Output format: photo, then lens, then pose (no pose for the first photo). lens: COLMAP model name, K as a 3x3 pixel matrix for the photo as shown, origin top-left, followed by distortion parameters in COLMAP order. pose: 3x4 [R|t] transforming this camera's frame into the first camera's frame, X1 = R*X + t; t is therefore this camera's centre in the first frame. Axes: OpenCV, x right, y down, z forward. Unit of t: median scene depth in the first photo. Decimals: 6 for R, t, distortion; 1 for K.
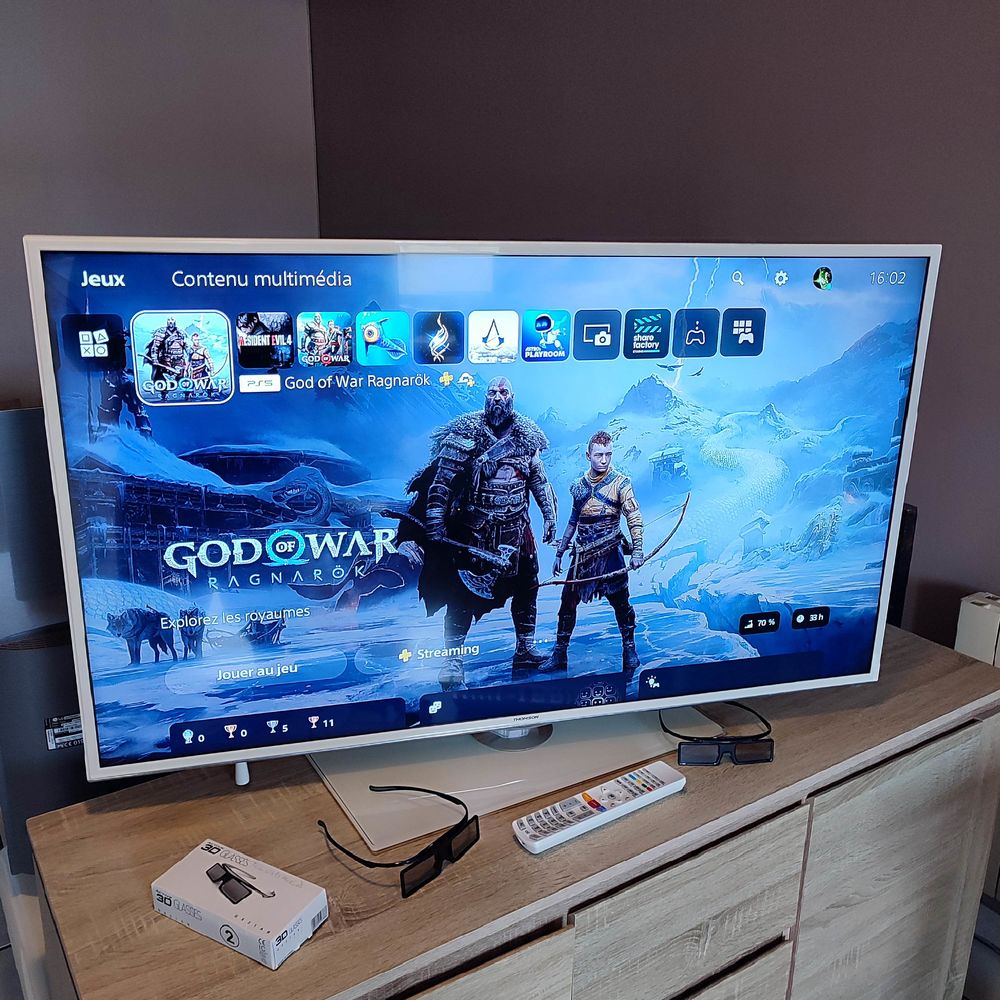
lens RADIAL K [[976.9, 0, 500.0], [0, 976.9, 500.0], [0, 0, 1]] dist [0.025350, -0.042093]
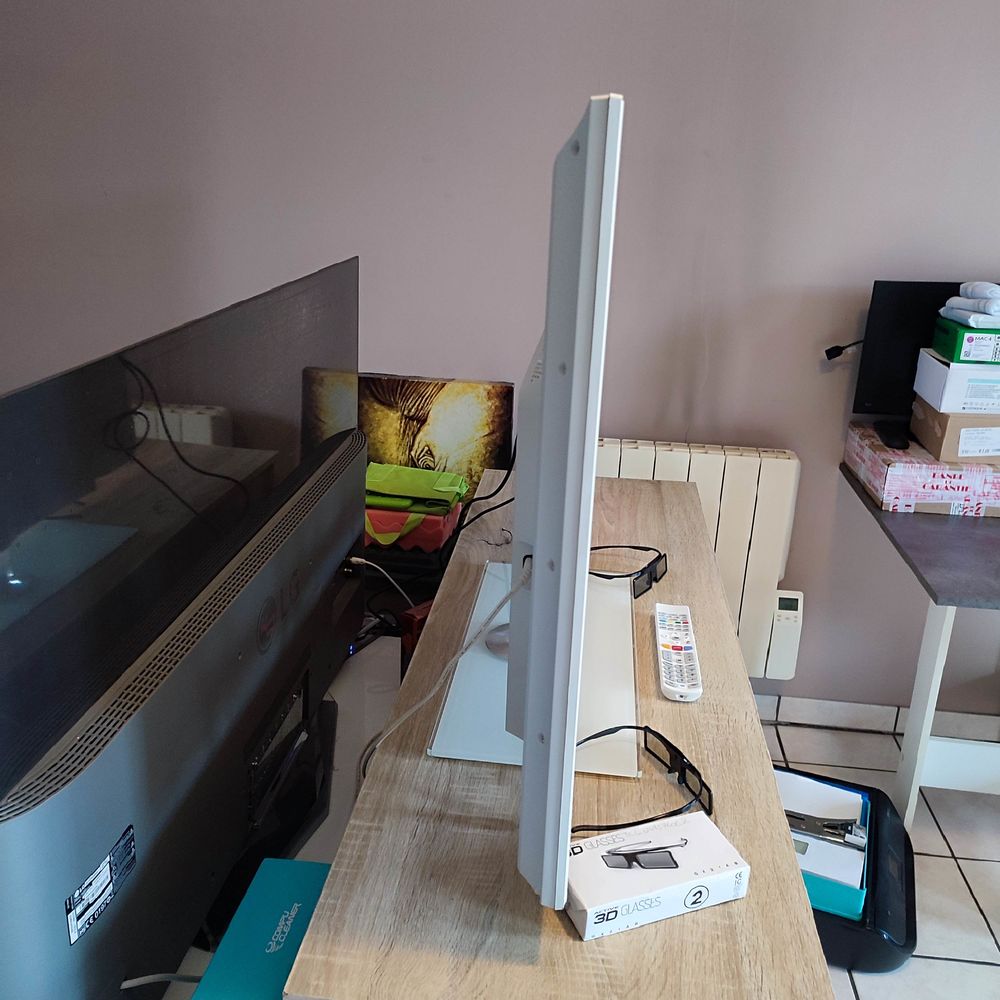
lens RADIAL K [[976.9, 0, 500.0], [0, 976.9, 500.0], [0, 0, 1]] dist [0.025350, -0.042093]
pose [[0.640116, -0.251496, 0.725948, -0.765638], [0.202244, 0.966737, 0.156582, -0.071824], [-0.741180, 0.046588, 0.669687, 0.408408]]
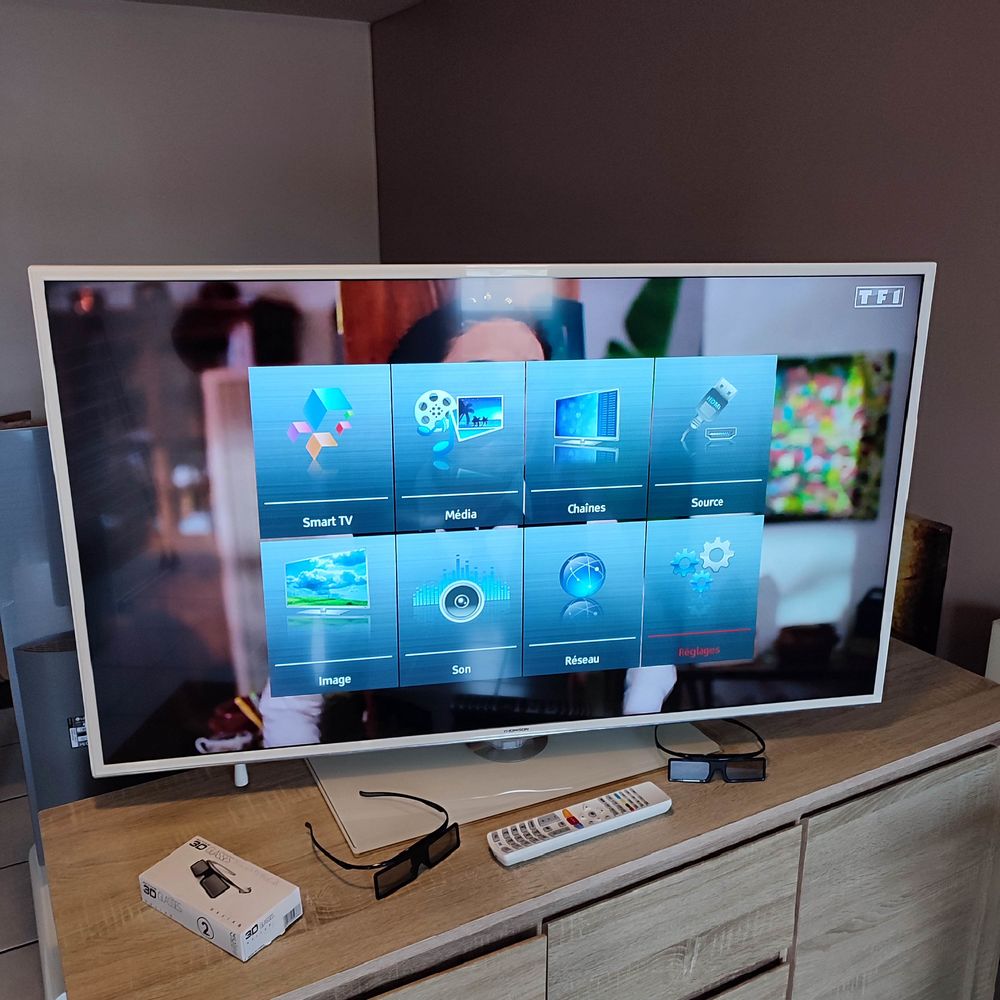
lens RADIAL K [[976.9, 0, 500.0], [0, 976.9, 500.0], [0, 0, 1]] dist [0.025350, -0.042093]
pose [[0.996315, 0.007743, -0.085424, 0.100063], [-0.009060, 0.999846, -0.015046, -0.001191], [0.085294, 0.015764, 0.996231, -0.022357]]
